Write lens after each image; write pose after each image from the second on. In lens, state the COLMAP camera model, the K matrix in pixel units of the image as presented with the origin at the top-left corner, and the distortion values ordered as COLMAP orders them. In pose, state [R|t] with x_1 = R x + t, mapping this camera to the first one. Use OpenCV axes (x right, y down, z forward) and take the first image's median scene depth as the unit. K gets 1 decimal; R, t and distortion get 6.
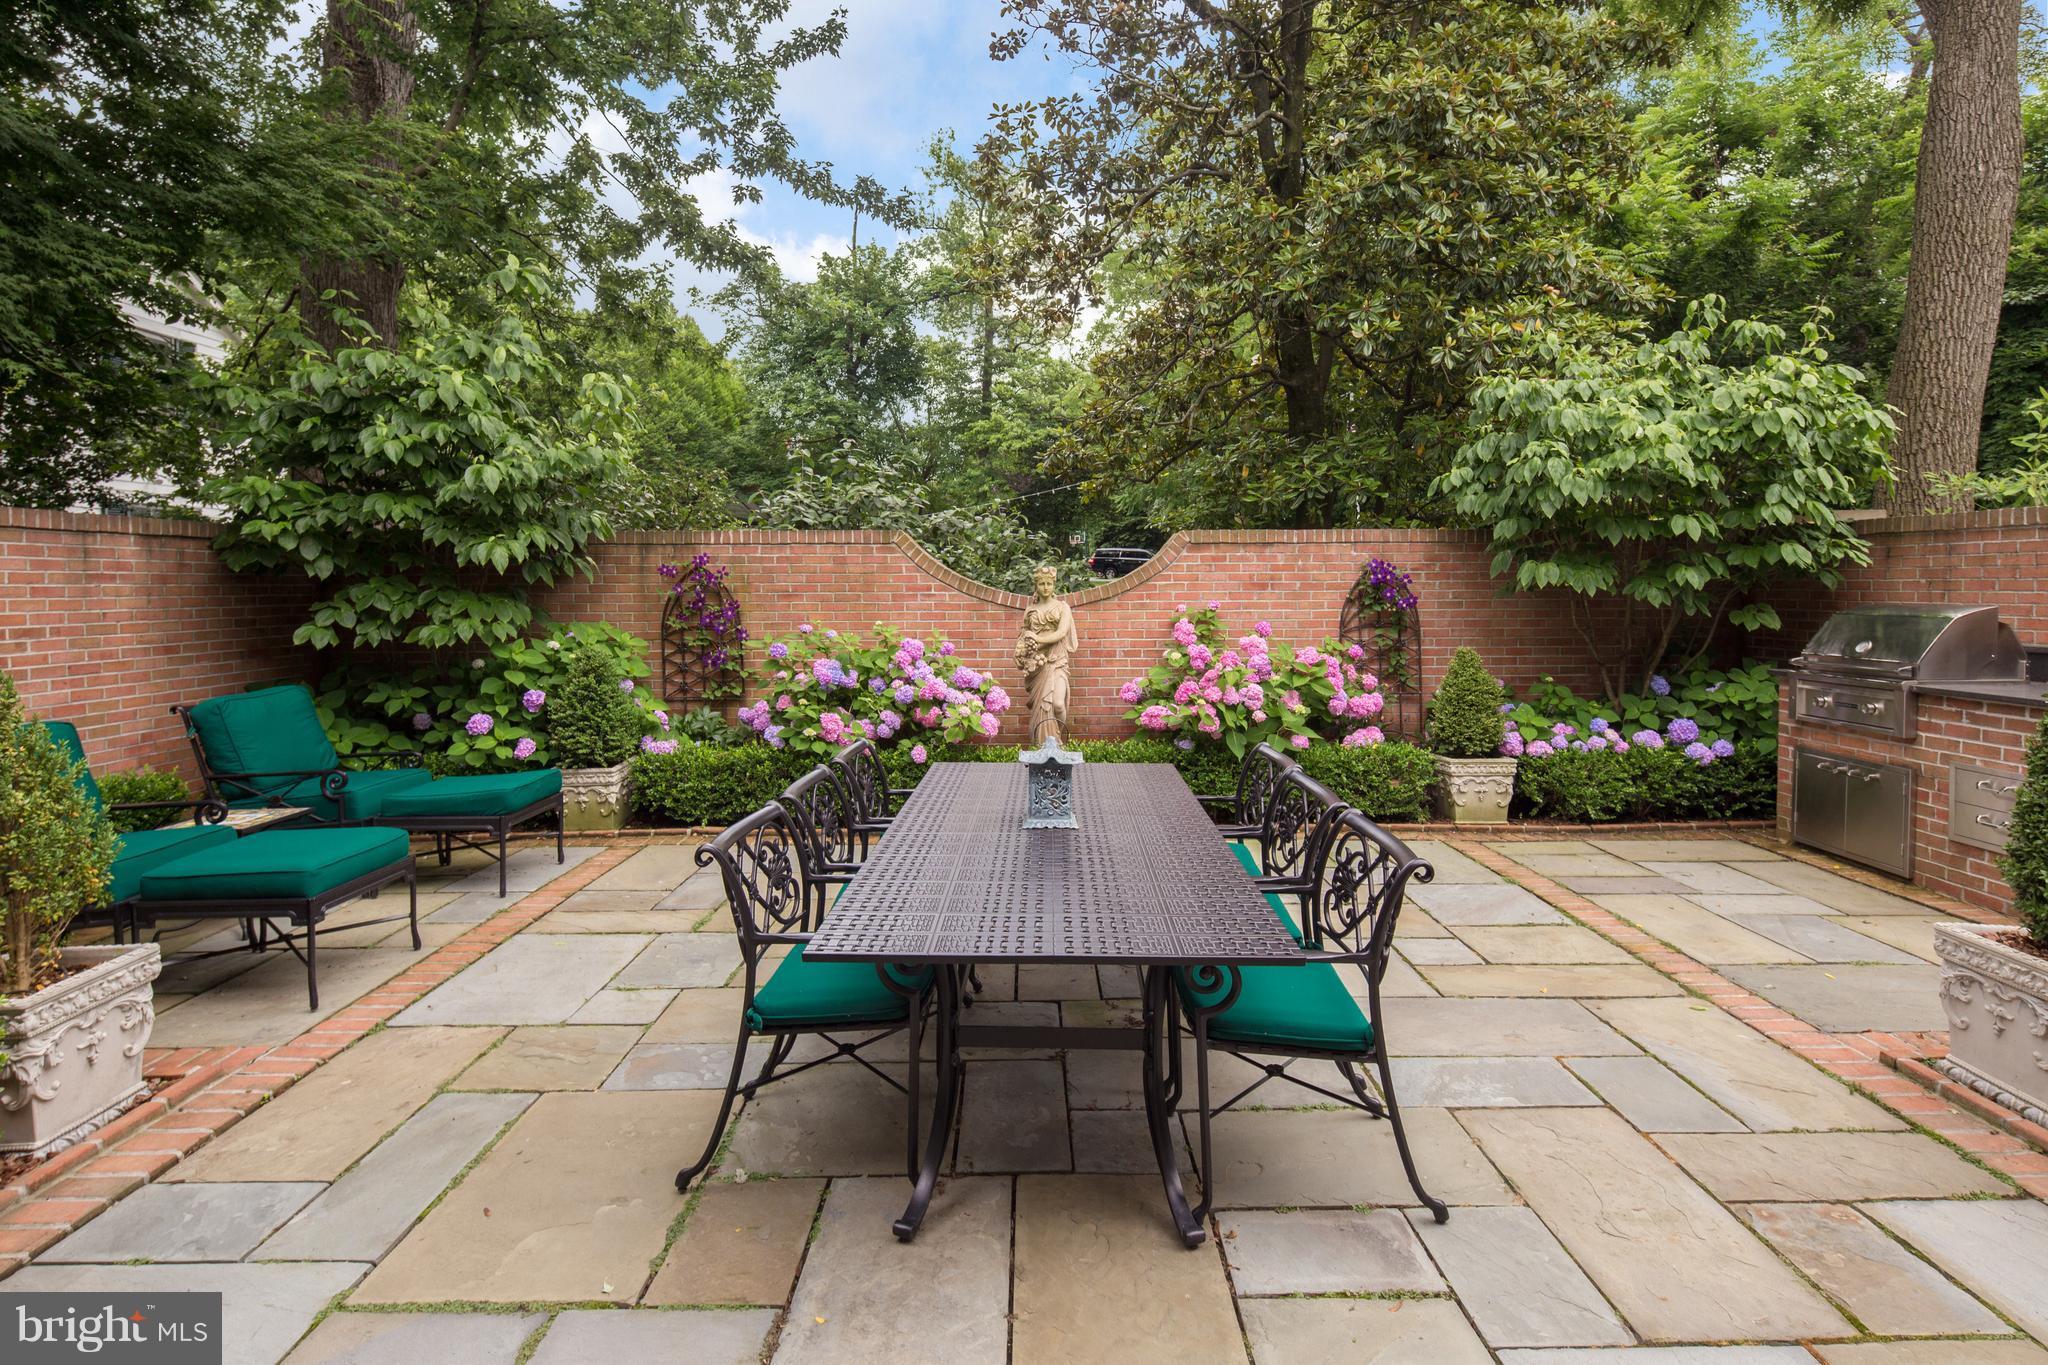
lens RADIAL K [[1020.3, 0, 1032.7], [0, 1020.3, 577.1], [0, 0, 1]] dist [0.002245, 0.000145]
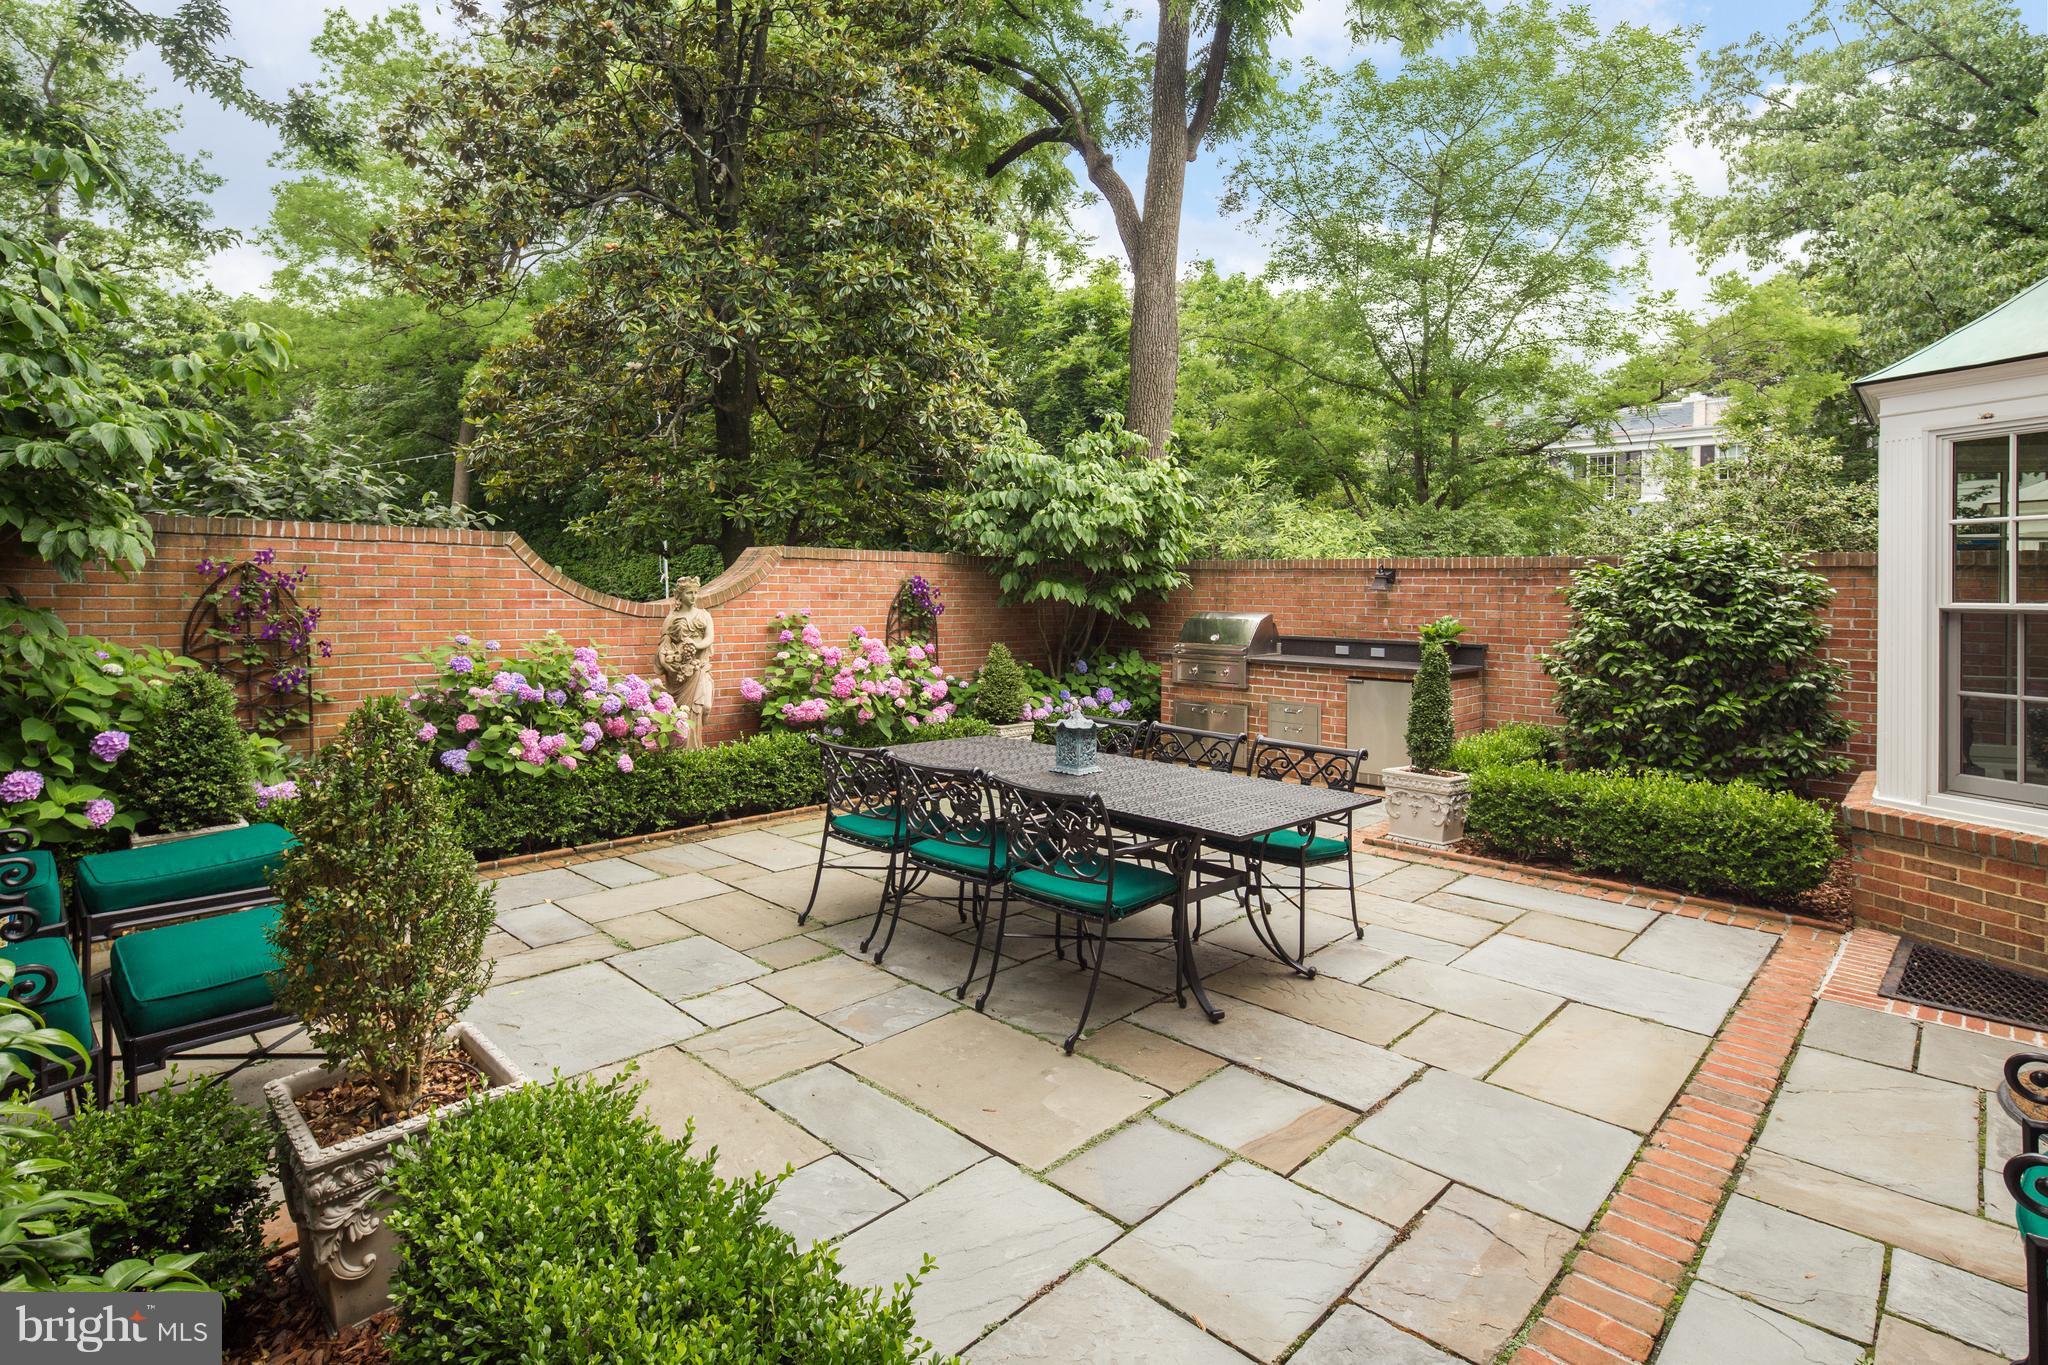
lens RADIAL K [[995.7, 0, 1009.7], [0, 995.7, 525.2], [0, 0, 1]] dist [0.002952, 0.000653]
pose [[0.714919, 0.059609, 0.696662, -0.523501], [-0.021883, 0.997779, -0.062918, -0.005762], [-0.698865, 0.029736, 0.714635, 0.033382]]
